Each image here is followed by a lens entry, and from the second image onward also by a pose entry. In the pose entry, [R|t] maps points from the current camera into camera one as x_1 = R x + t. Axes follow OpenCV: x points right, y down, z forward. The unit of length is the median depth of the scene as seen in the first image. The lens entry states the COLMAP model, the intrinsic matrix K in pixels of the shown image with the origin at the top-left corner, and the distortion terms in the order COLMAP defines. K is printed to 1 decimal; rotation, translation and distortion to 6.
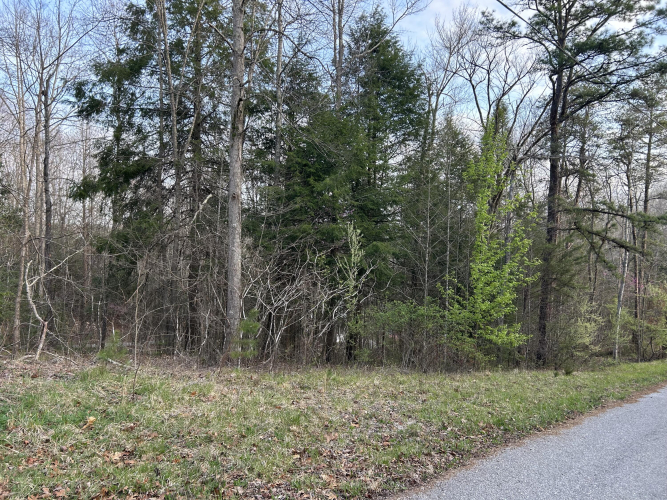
lens RADIAL K [[507.5, 0, 320.0], [0, 507.5, 241.0], [0, 0, 1]] dist [0.025553, -0.011748]
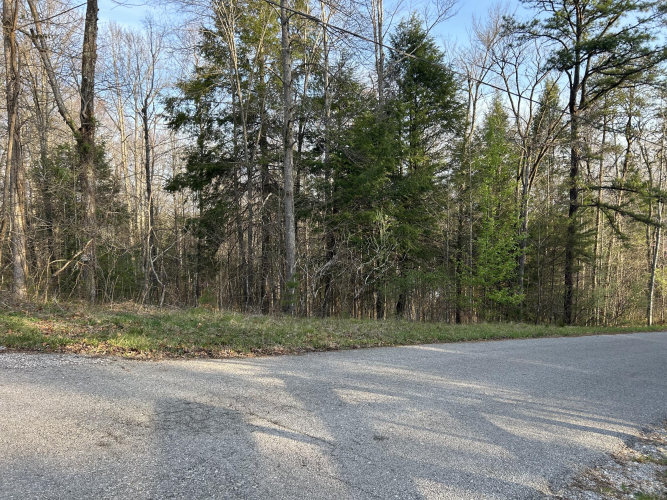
lens RADIAL K [[526.1, 0, 334.3], [0, 526.1, 249.6], [0, 0, 1]] dist [0.063123, 0.000019]
pose [[0.991415, -0.023398, -0.128644, 0.080743], [0.030539, 0.998083, 0.053822, -0.007153], [0.127139, -0.057289, 0.990229, -0.237222]]
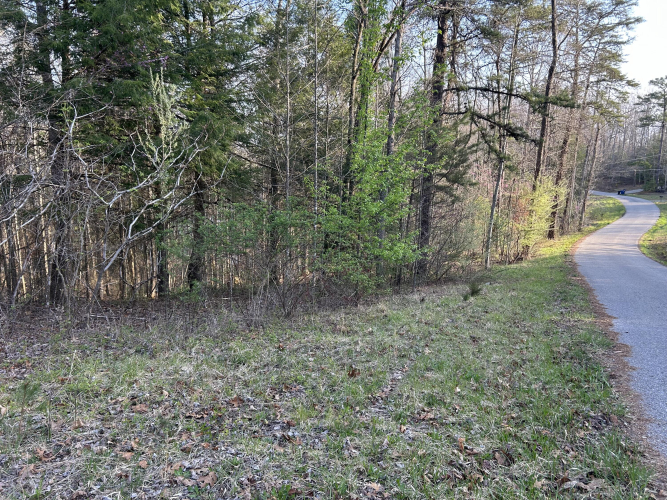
lens RADIAL K [[507.5, 0, 320.0], [0, 507.5, 241.0], [0, 0, 1]] dist [0.025553, -0.011748]
pose [[0.962207, -0.048439, 0.267976, 0.051371], [0.002341, 0.985488, 0.169727, 0.040158], [-0.272309, -0.162685, 0.948357, 0.259391]]
